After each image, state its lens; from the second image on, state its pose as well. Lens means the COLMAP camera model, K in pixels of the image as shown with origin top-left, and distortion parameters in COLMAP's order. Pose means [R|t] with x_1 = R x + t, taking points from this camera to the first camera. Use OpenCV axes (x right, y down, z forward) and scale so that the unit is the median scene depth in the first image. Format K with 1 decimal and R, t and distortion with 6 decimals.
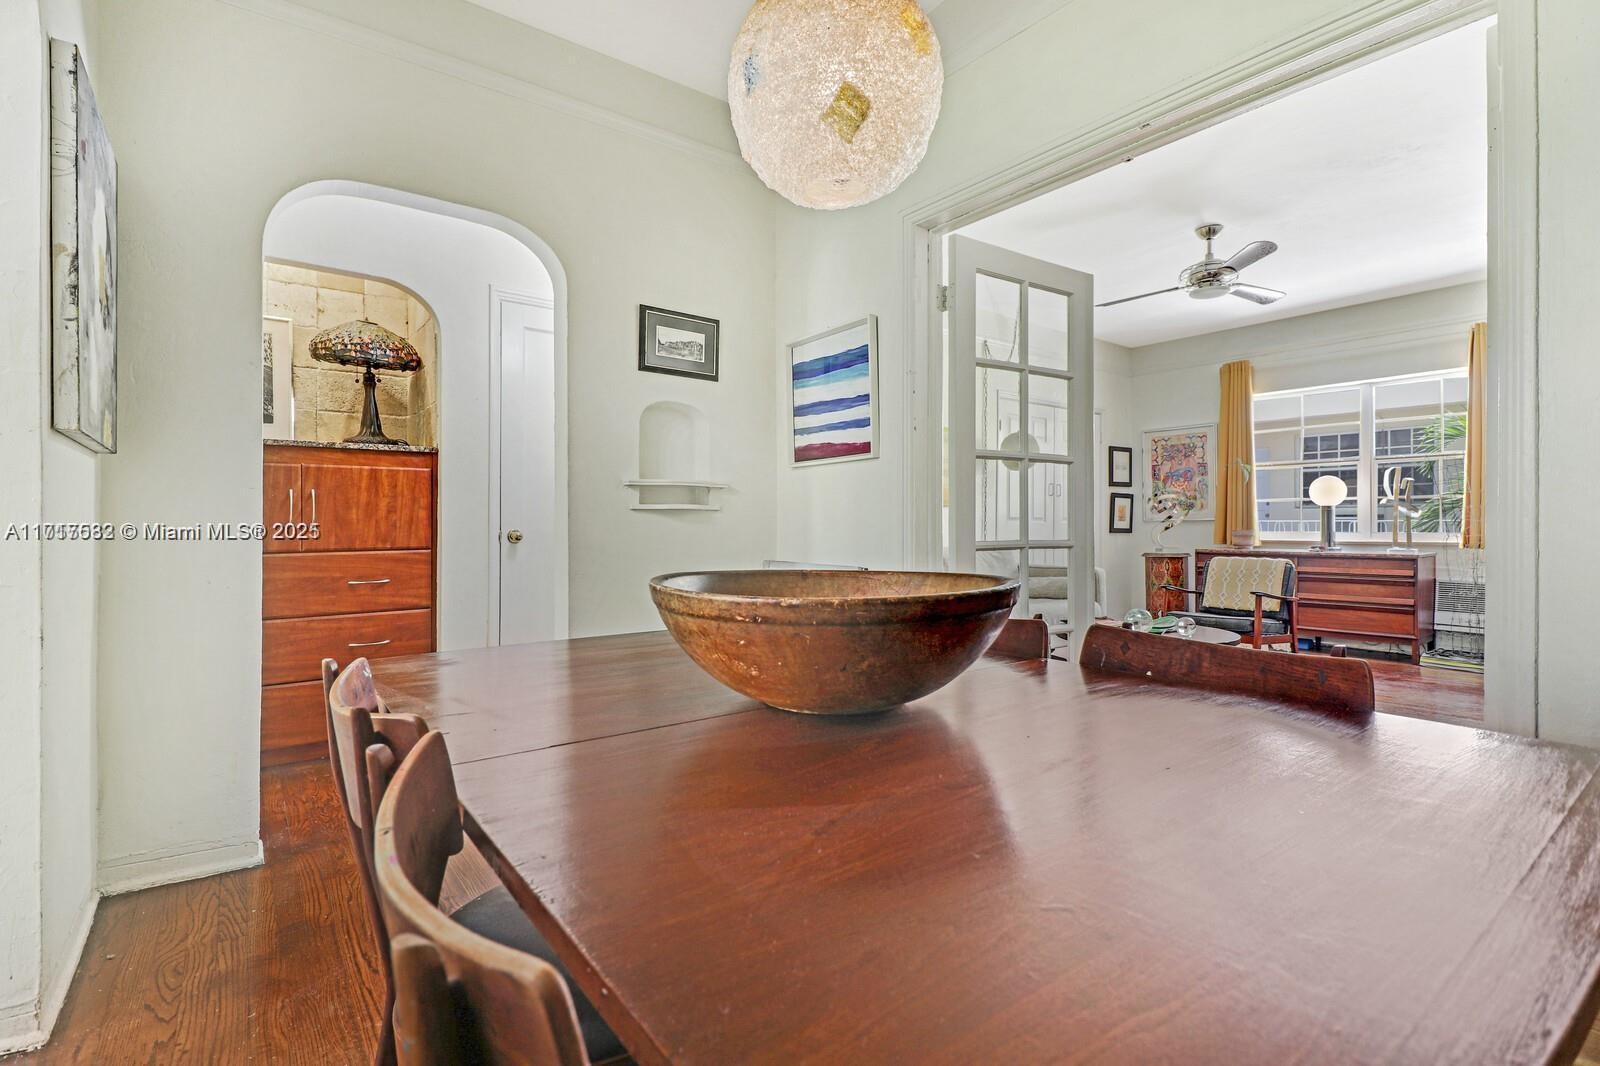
lens RADIAL K [[753.2, 0, 796.3], [0, 753.2, 519.4], [0, 0, 1]] dist [-0.001702, -0.000603]
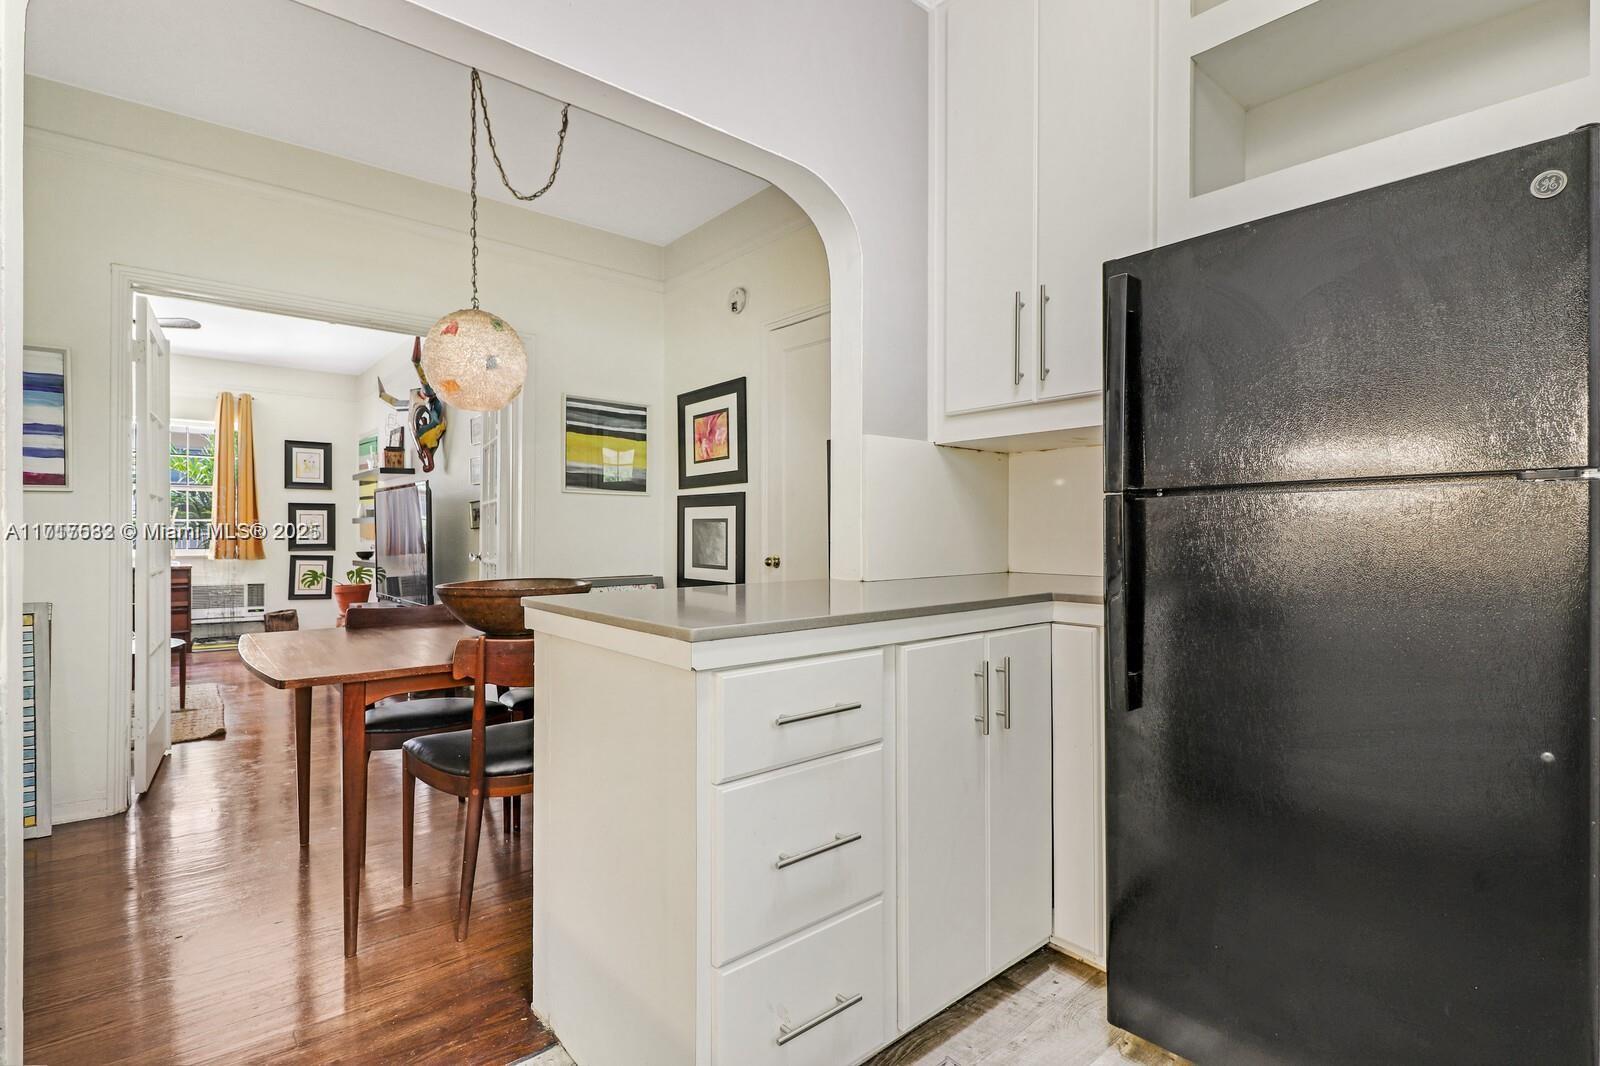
lens RADIAL K [[755.4, 0, 800.0], [0, 755.4, 533.0], [0, 0, 1]] dist [0.000428, -0.000084]
pose [[-0.060009, -0.002957, 0.998193, -0.831338], [-0.007433, 0.999969, 0.002516, -0.032613], [-0.998170, -0.007269, -0.060029, 0.055495]]
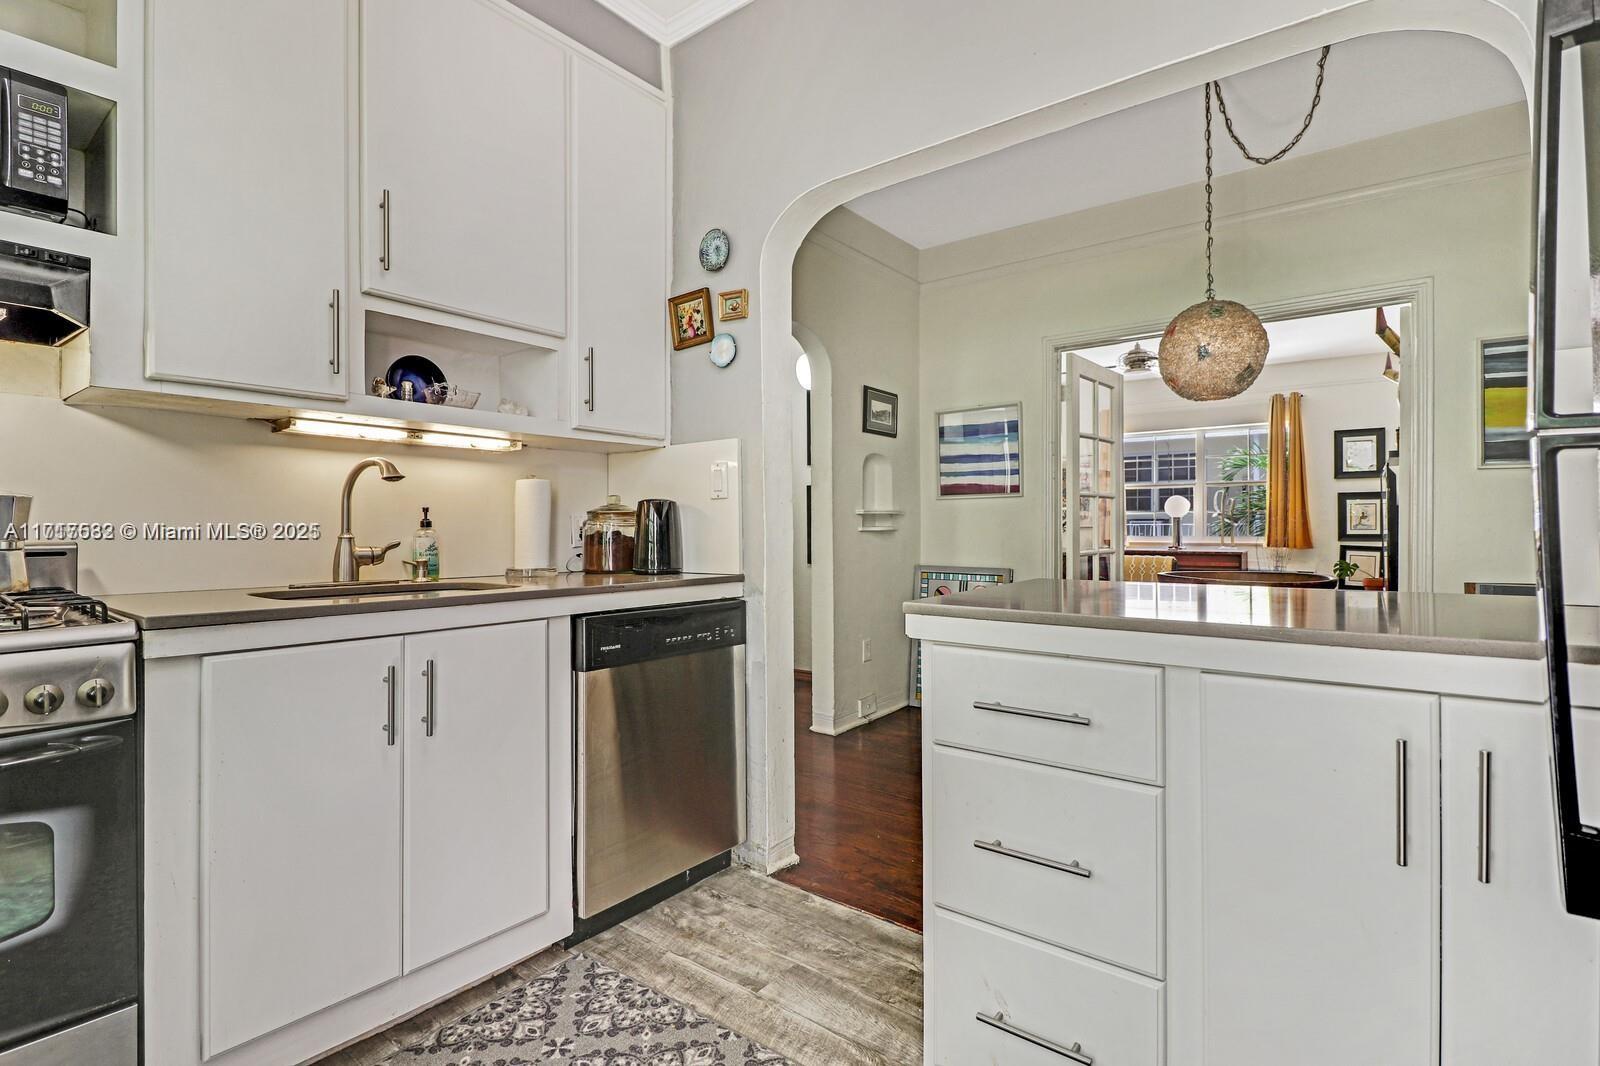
lens RADIAL K [[753.2, 0, 796.3], [0, 753.2, 519.4], [0, 0, 1]] dist [-0.001702, -0.000603]
pose [[0.963192, -0.003483, 0.268792, -0.655940], [0.003451, 0.999994, 0.000593, -0.033241], [-0.268792, 0.000356, 0.963198, -0.298199]]
